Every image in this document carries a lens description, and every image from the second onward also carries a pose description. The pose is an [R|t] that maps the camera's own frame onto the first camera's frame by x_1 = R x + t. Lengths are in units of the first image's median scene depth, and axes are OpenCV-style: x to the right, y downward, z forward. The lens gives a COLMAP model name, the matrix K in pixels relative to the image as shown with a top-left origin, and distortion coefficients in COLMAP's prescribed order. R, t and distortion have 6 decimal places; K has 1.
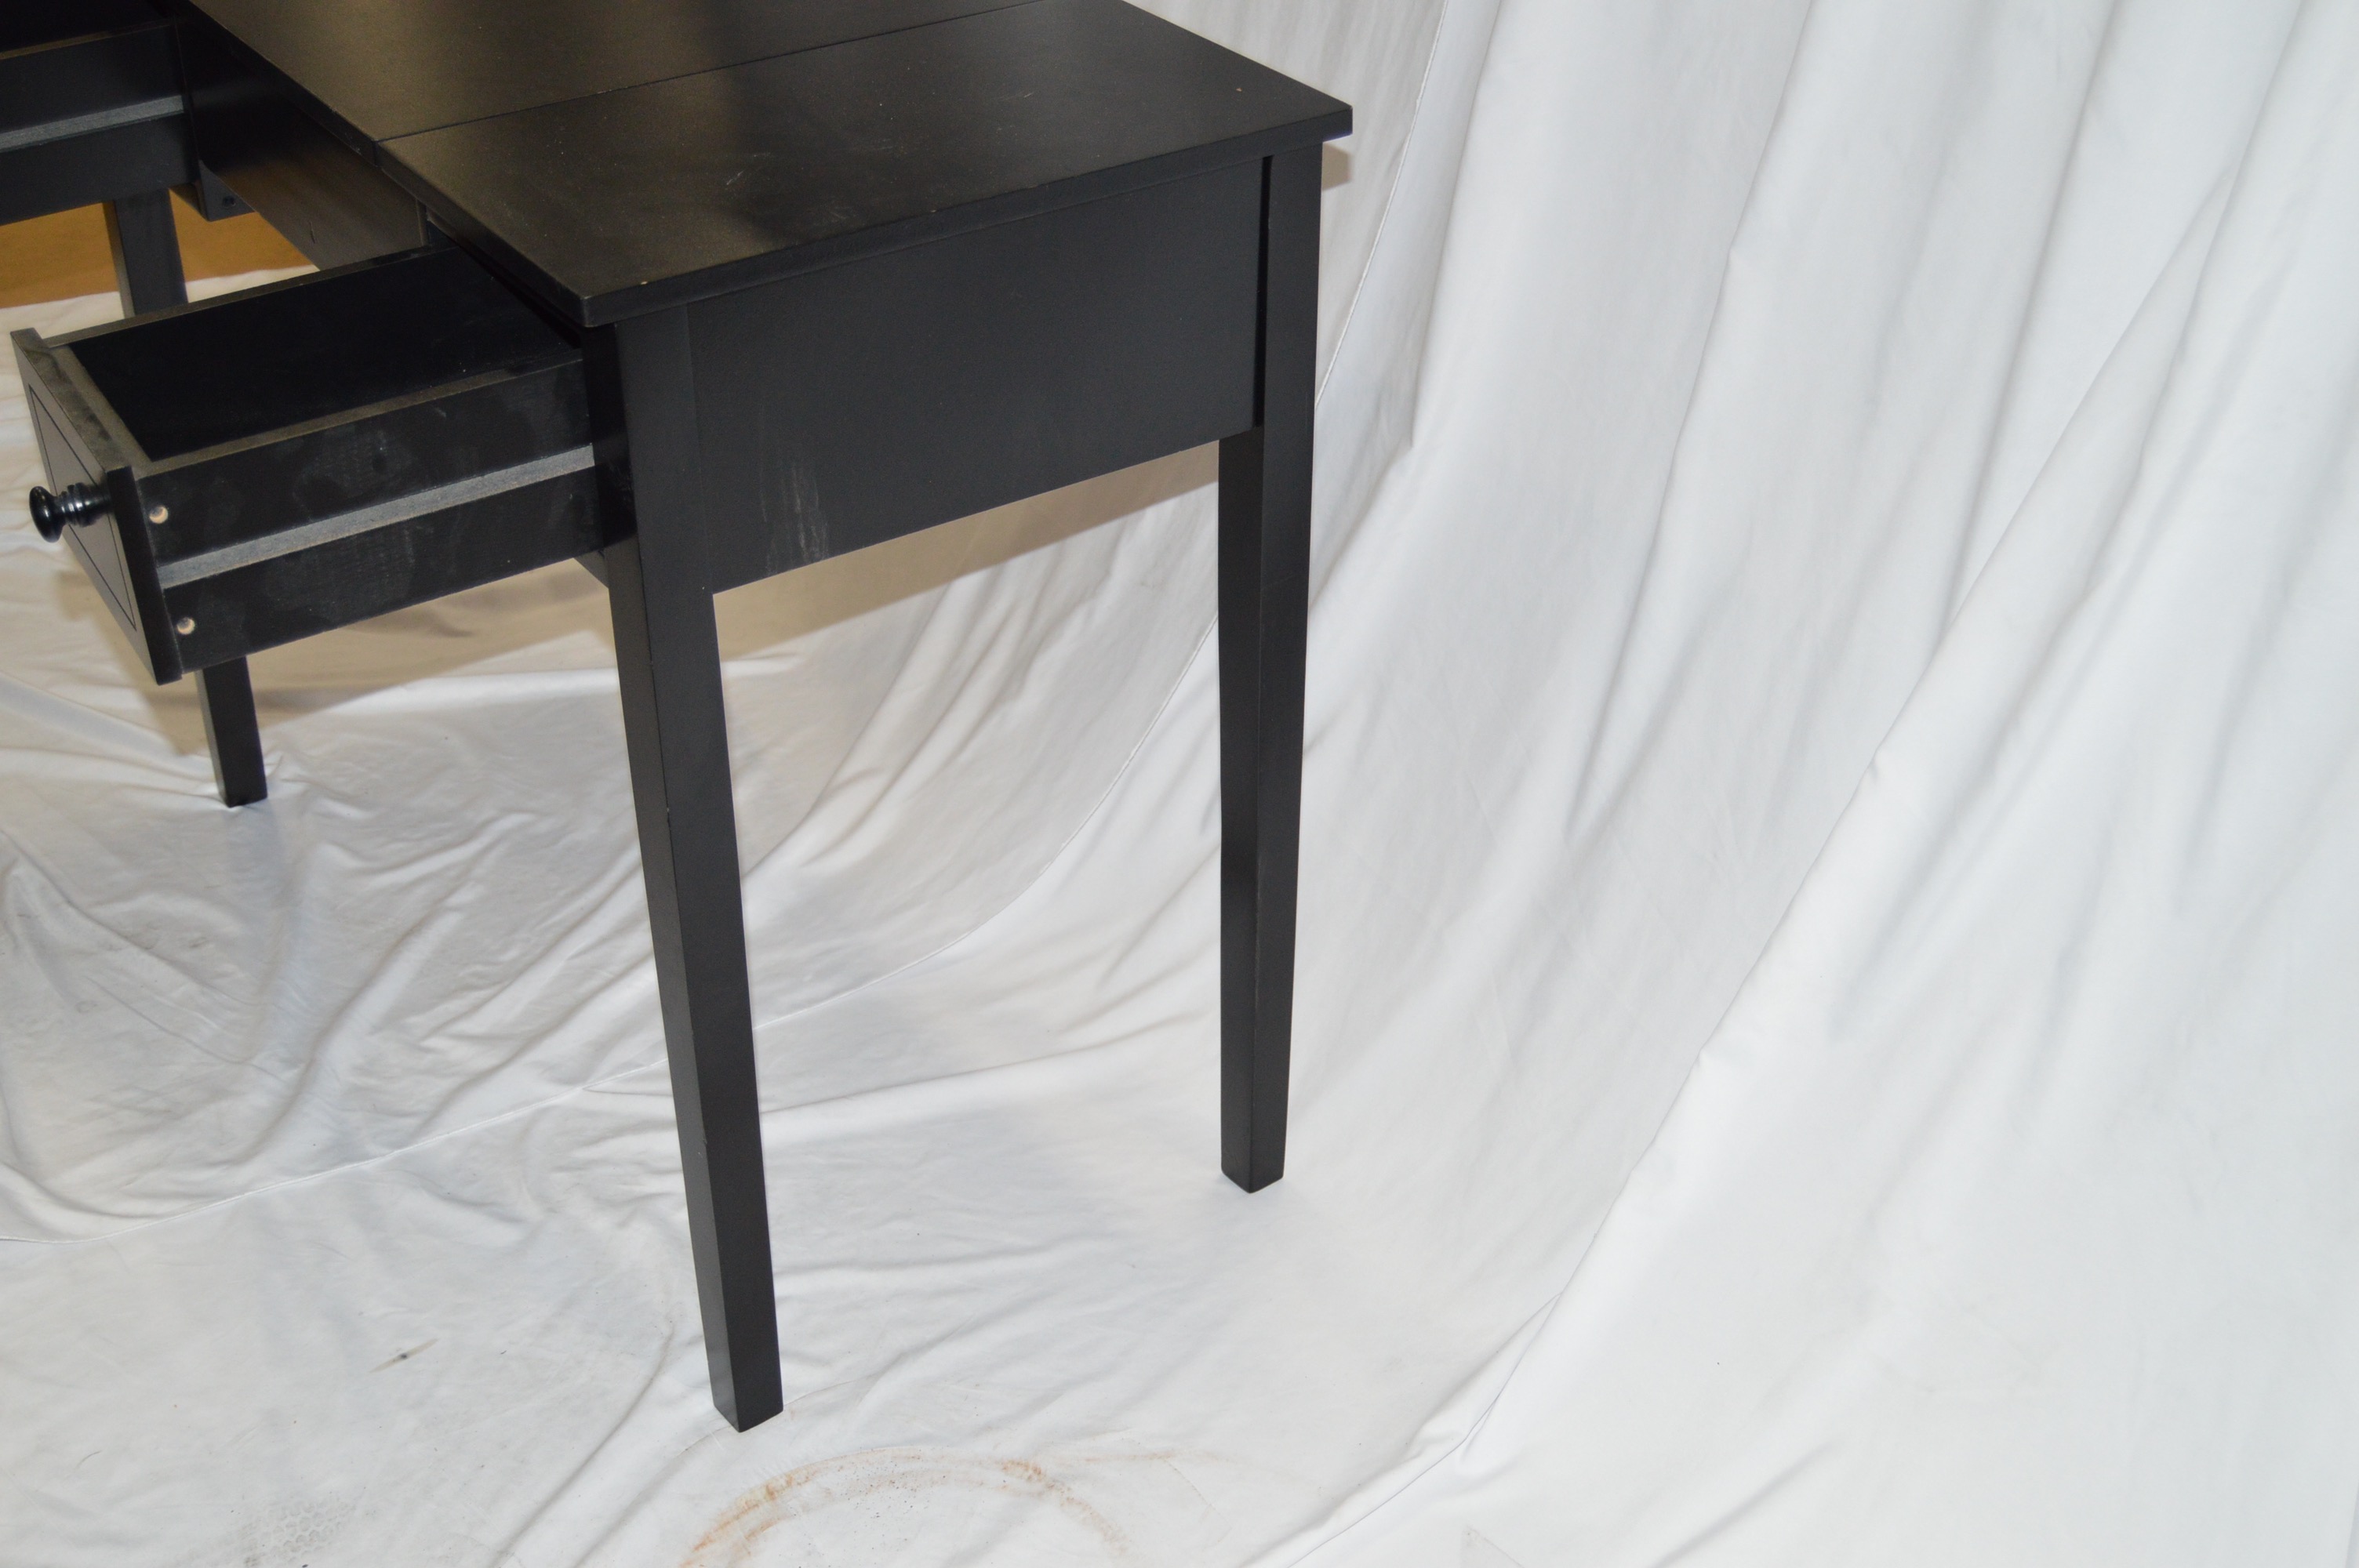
lens RADIAL K [[3079.5, 0, 1177.2], [0, 3079.5, 786.4], [0, 0, 1]] dist [-0.029199, 0.000000]
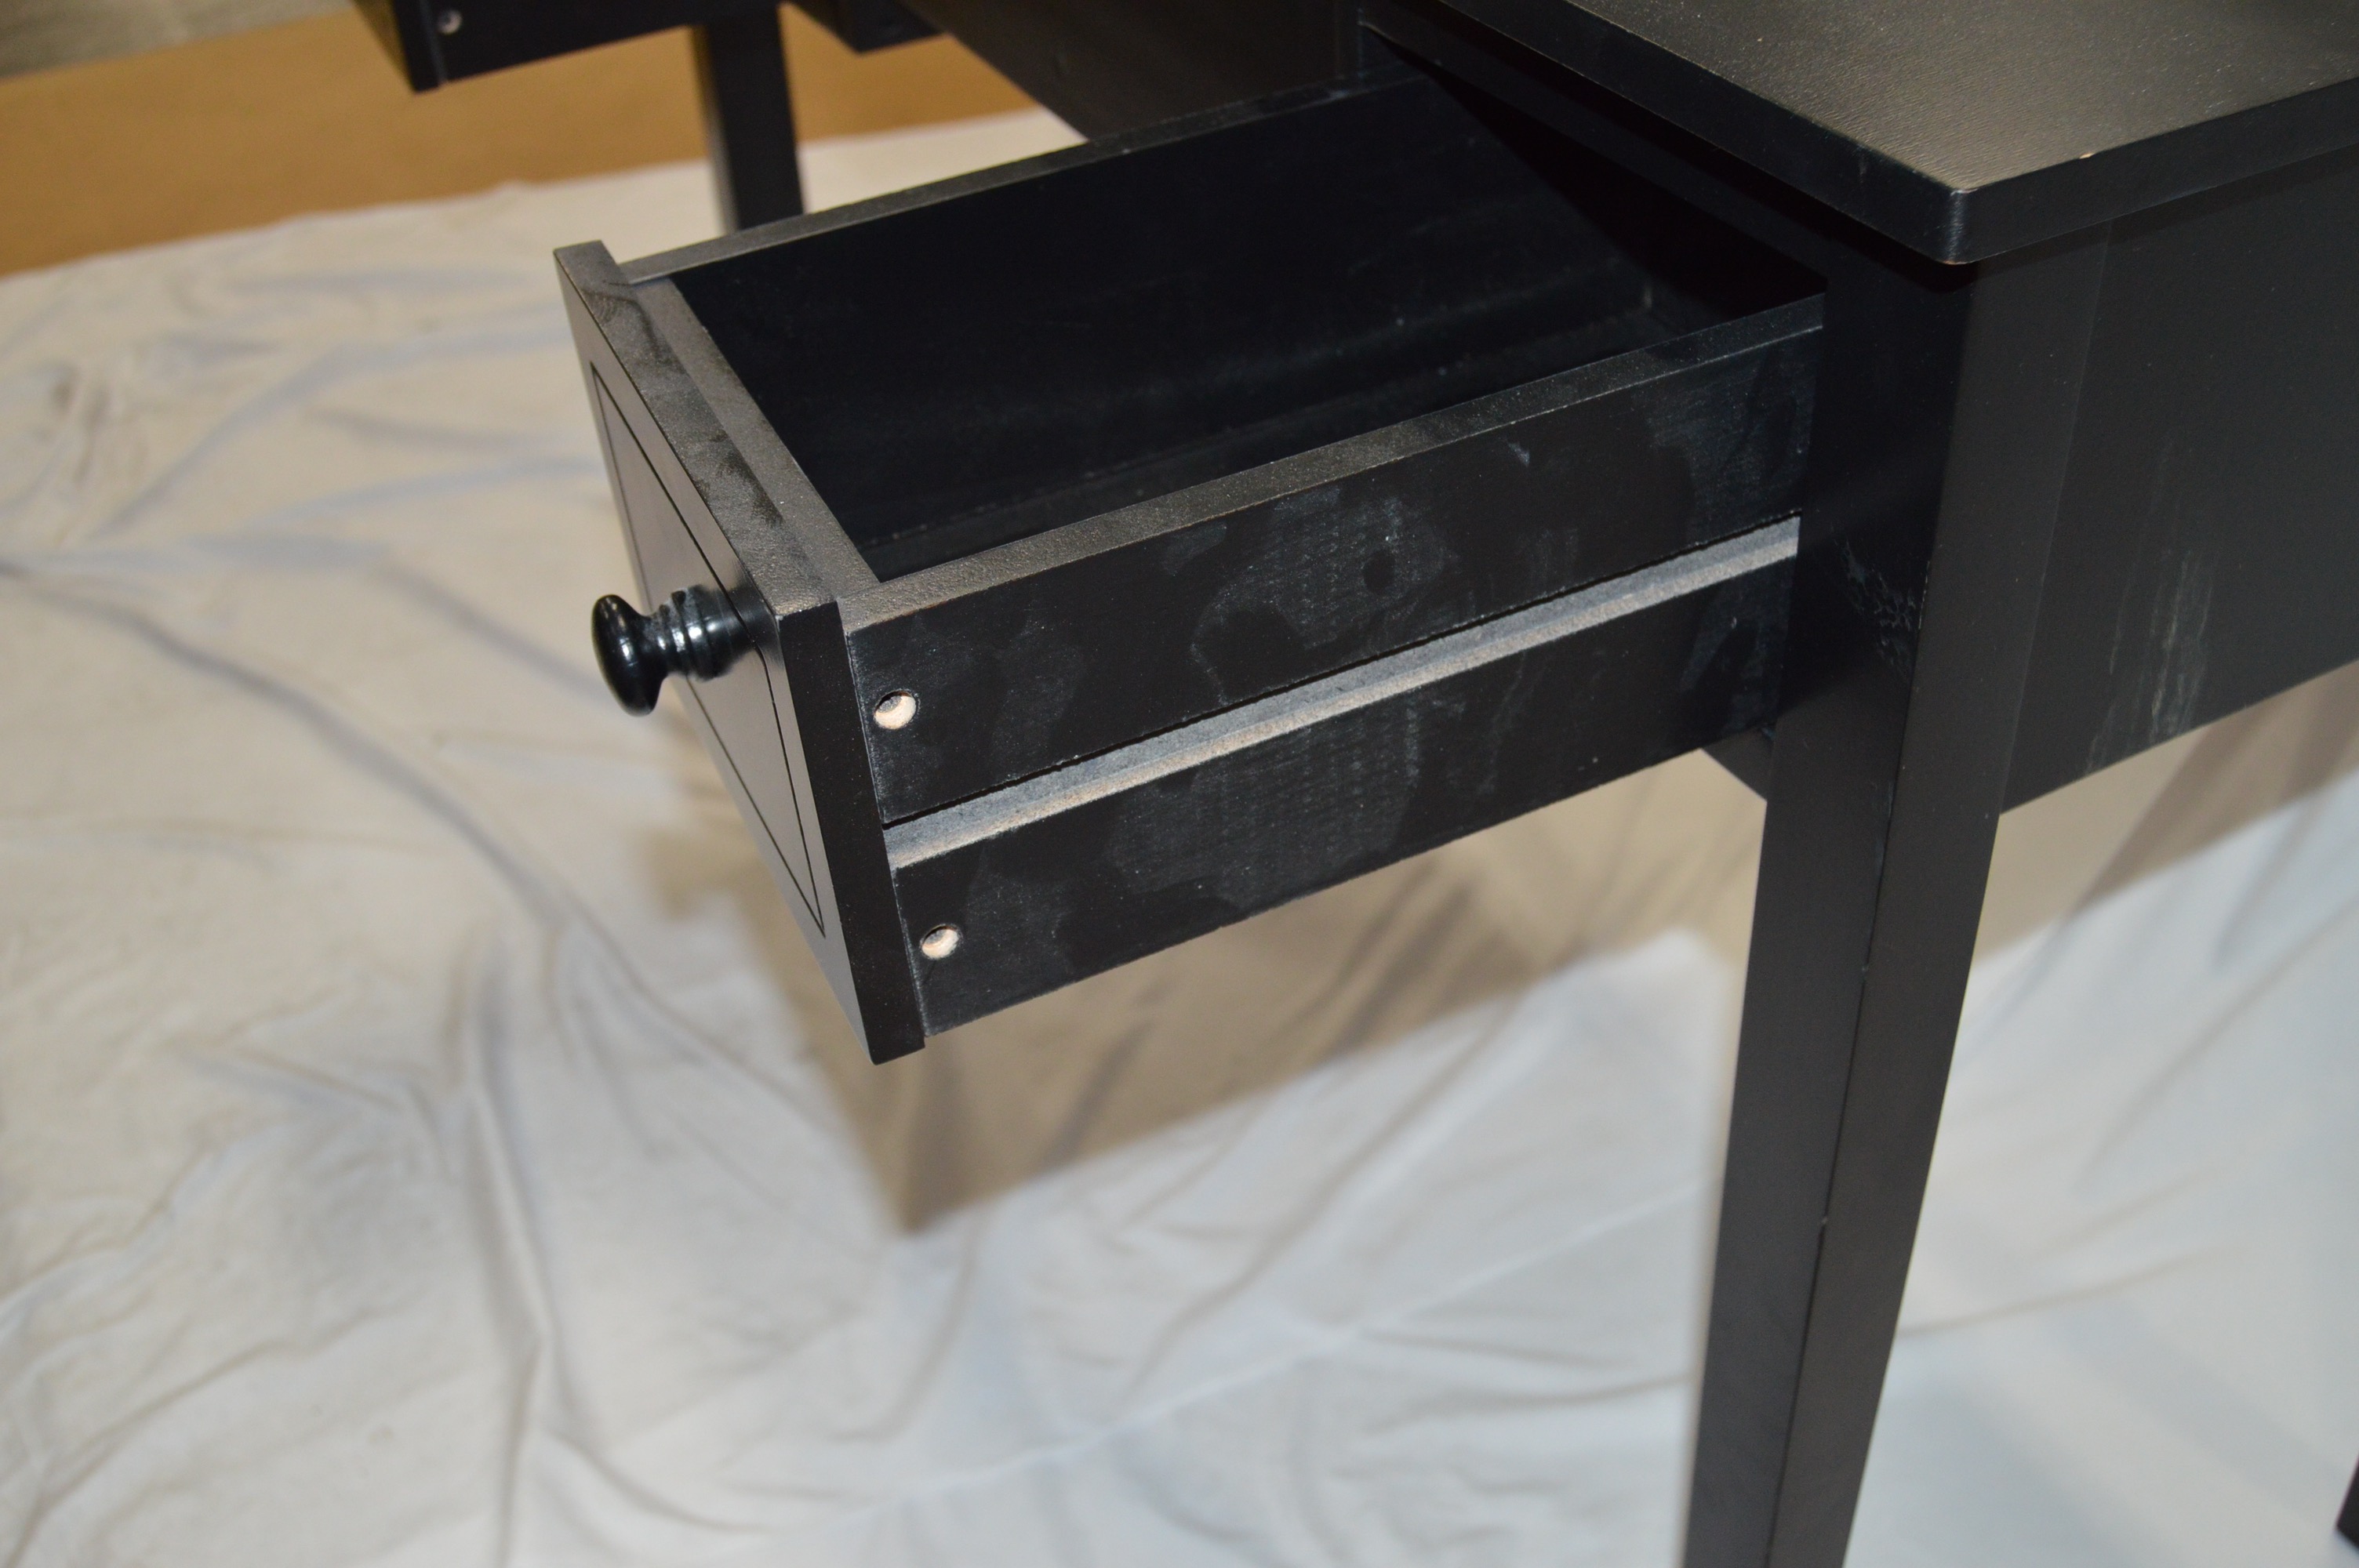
lens RADIAL K [[2460.3, 0, 1198.3], [0, 2460.3, 775.8], [0, 0, 1]] dist [-0.058853, 0.000000]
pose [[0.993459, 0.031643, -0.109720, -0.240848], [-0.022373, 0.996154, 0.084718, -0.102945], [0.111979, -0.081709, 0.990346, 0.638660]]
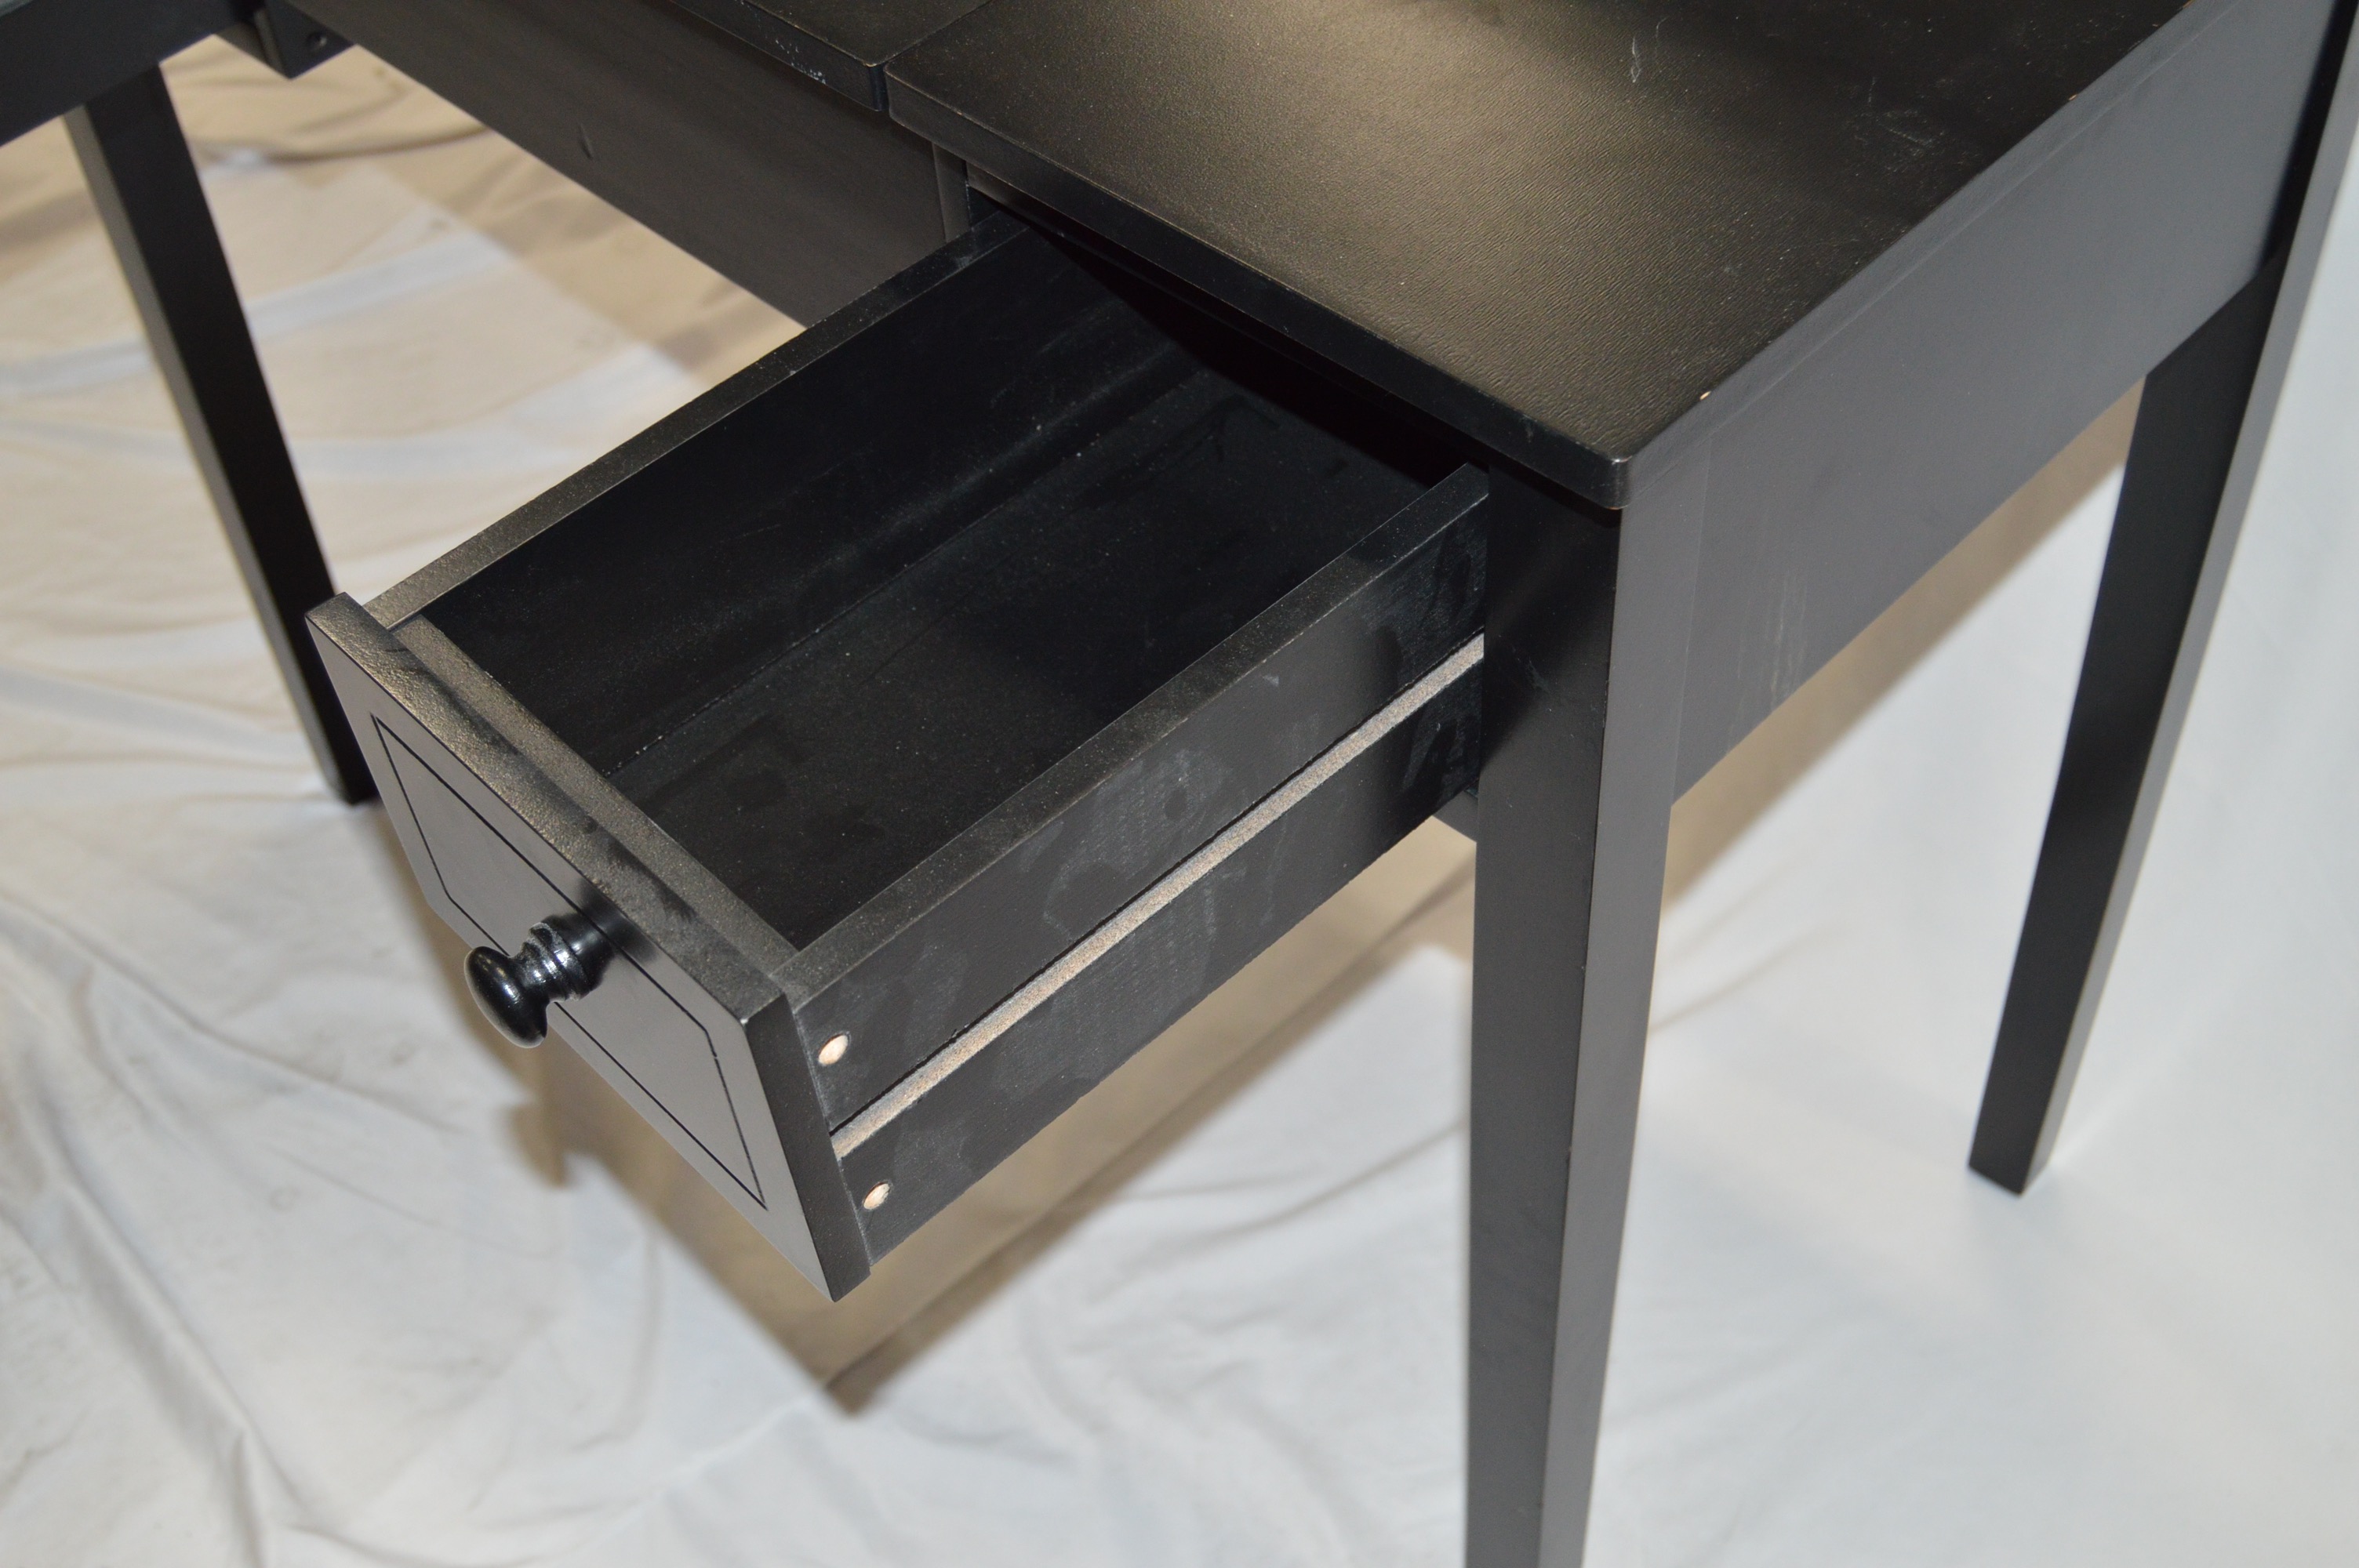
lens RADIAL K [[2899.3, 0, 1180.5], [0, 2899.3, 791.3], [0, 0, 1]] dist [-0.034285, 0.000000]
pose [[0.978129, -0.182289, 0.100173, -0.299748], [0.151166, 0.953805, 0.259626, -0.225815], [-0.142872, -0.238805, 0.960500, 0.531046]]
